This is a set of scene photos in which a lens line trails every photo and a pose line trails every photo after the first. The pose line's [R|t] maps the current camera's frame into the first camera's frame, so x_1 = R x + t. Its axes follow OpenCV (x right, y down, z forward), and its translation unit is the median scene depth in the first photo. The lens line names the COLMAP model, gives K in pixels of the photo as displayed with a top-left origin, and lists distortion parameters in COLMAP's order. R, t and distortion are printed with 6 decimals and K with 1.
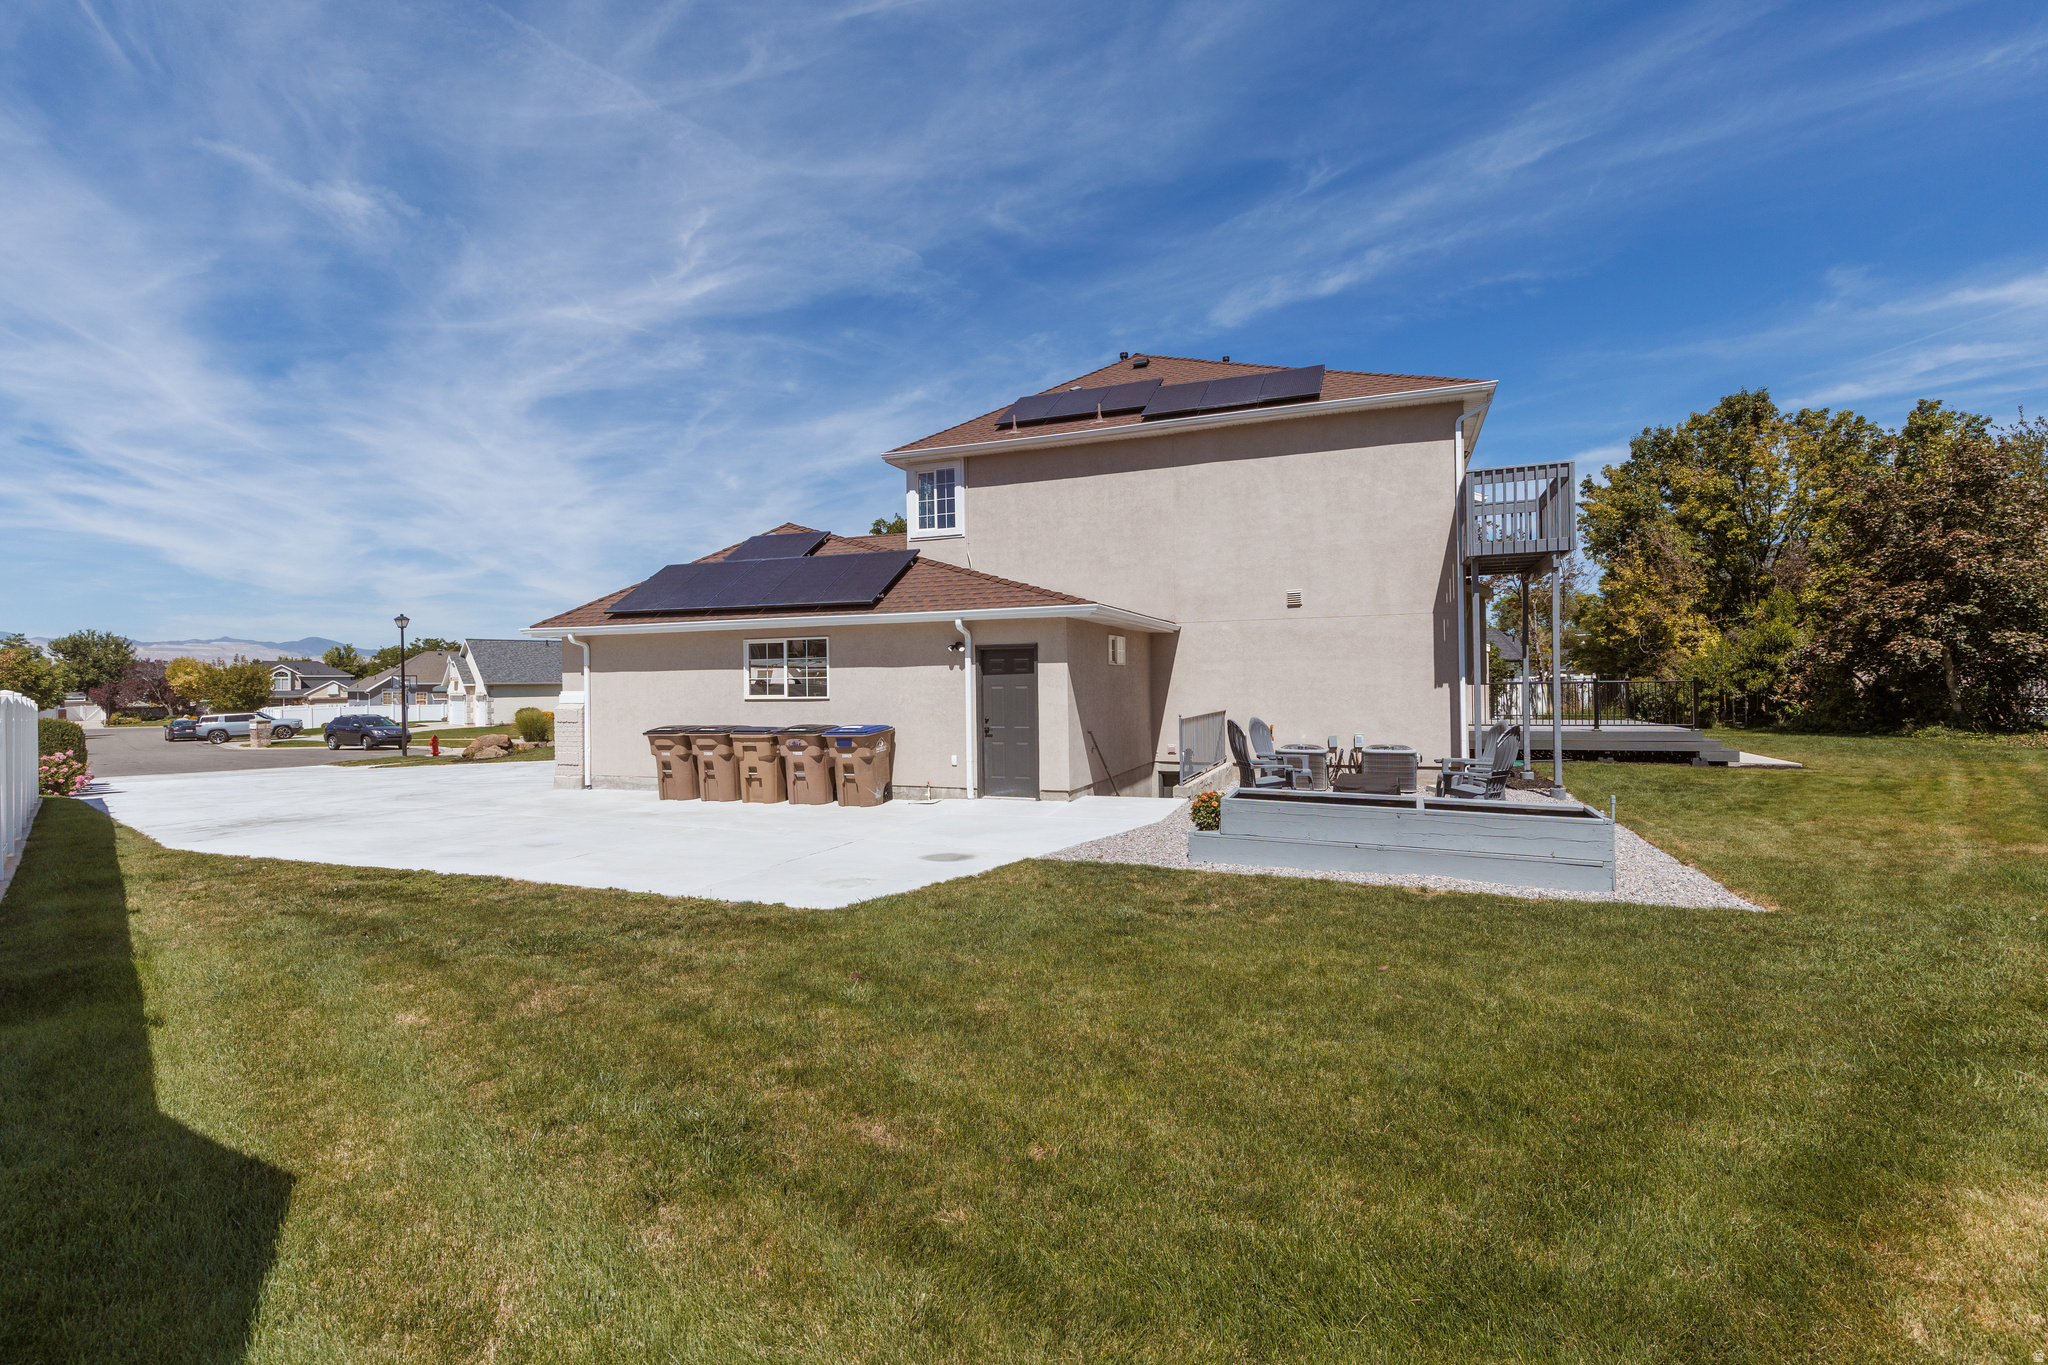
lens RADIAL K [[926.3, 0, 1017.7], [0, 926.3, 681.2], [0, 0, 1]] dist [0.004840, -0.000455]
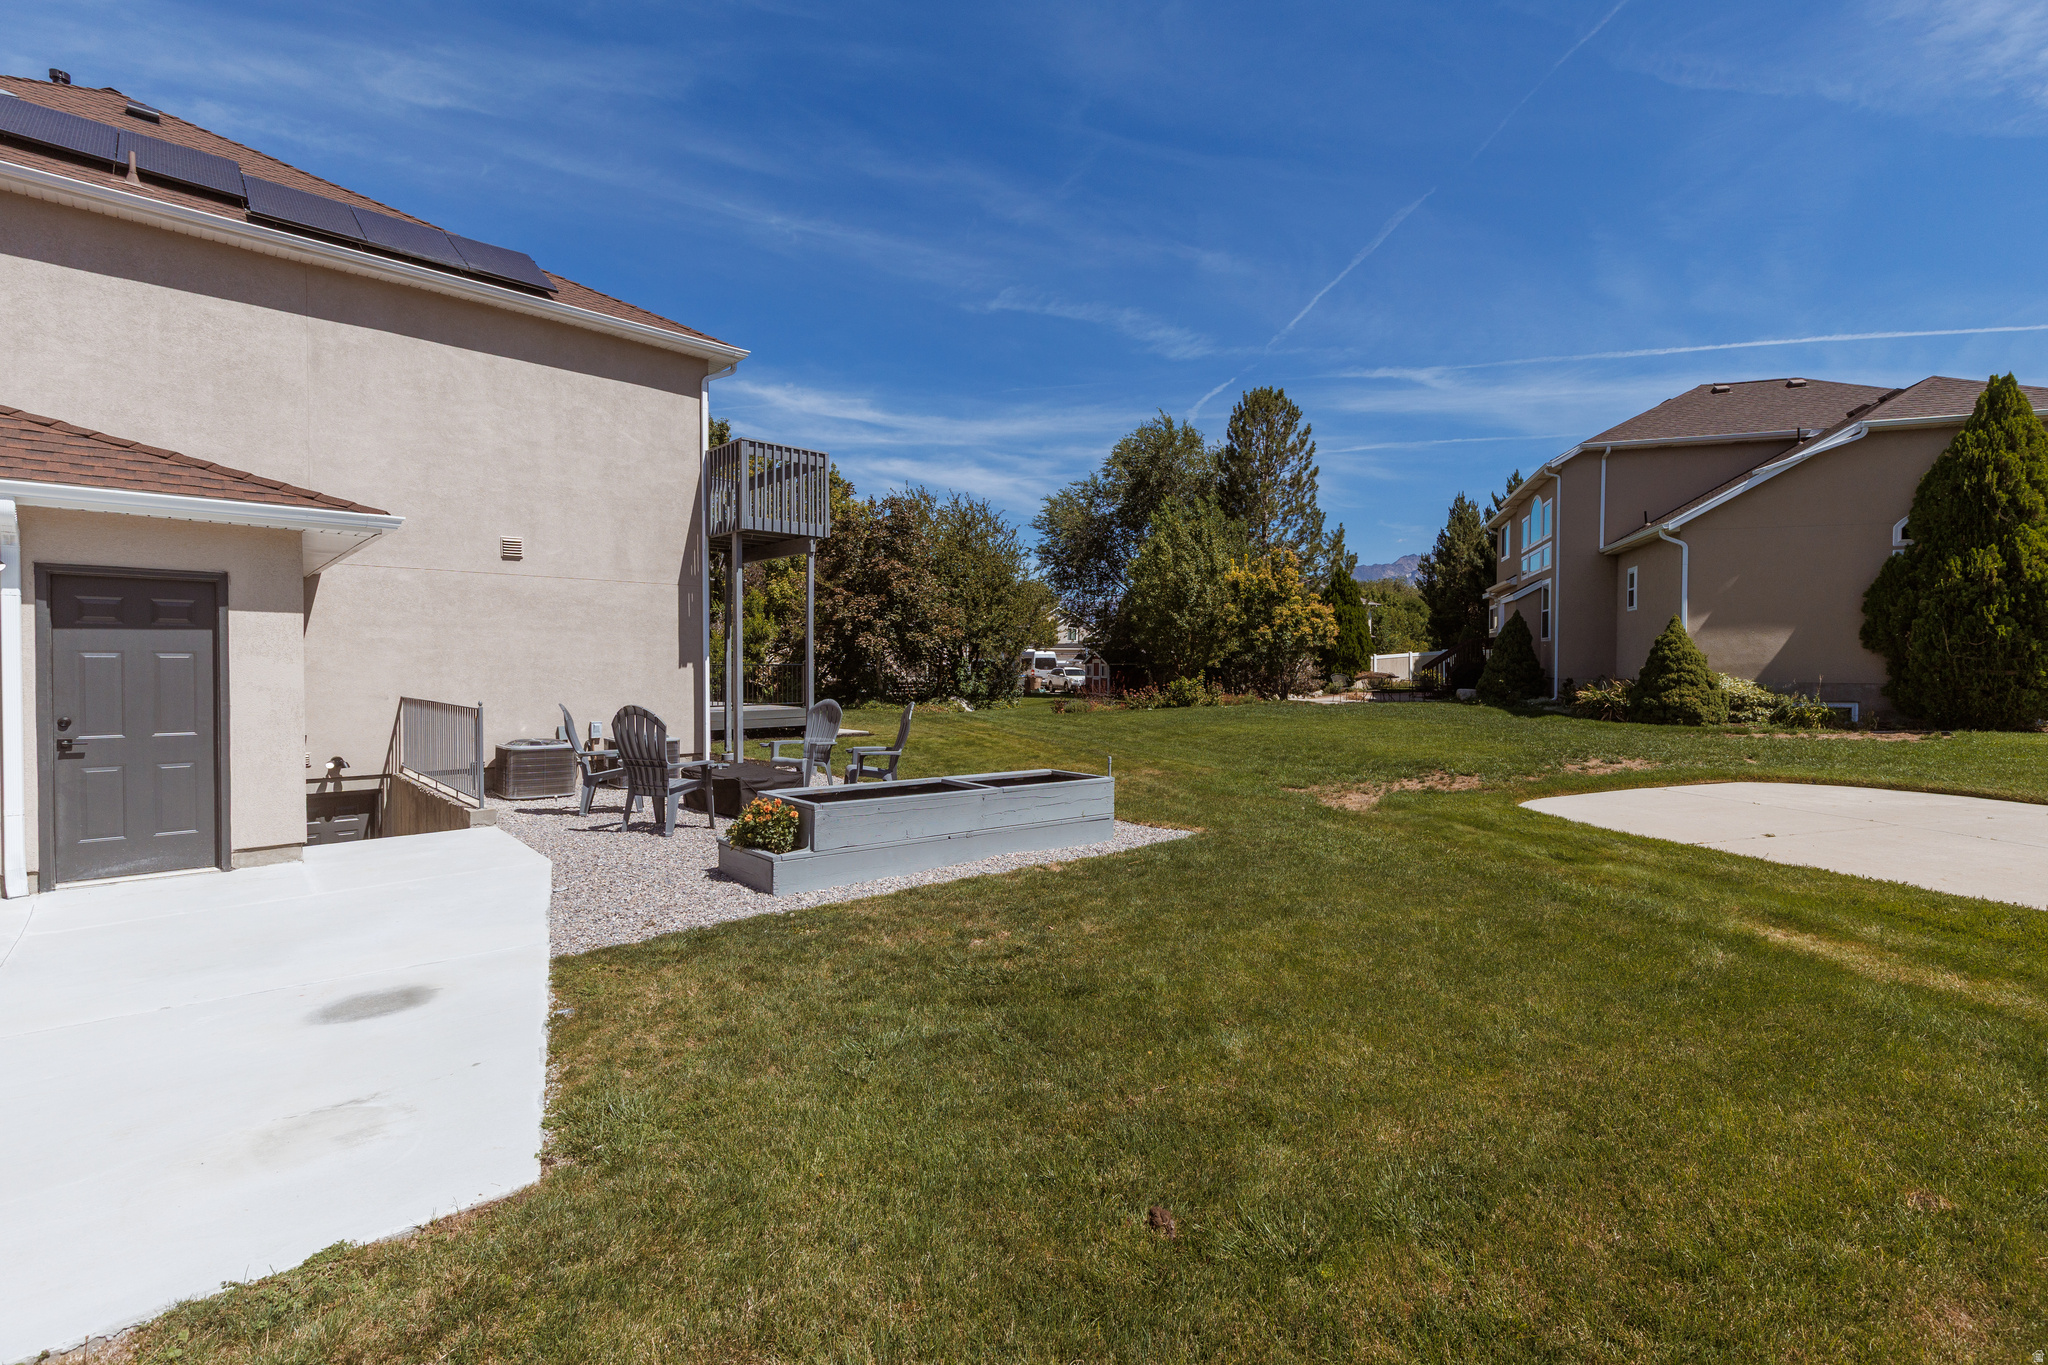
lens RADIAL K [[926.3, 0, 1023.9], [0, 926.3, 679.7], [0, 0, 1]] dist [0.004840, -0.000455]
pose [[0.403965, -0.001068, 0.914774, -0.227963], [-0.009503, 0.999940, 0.005364, 0.010507], [-0.914725, -0.010860, 0.403931, 0.306198]]
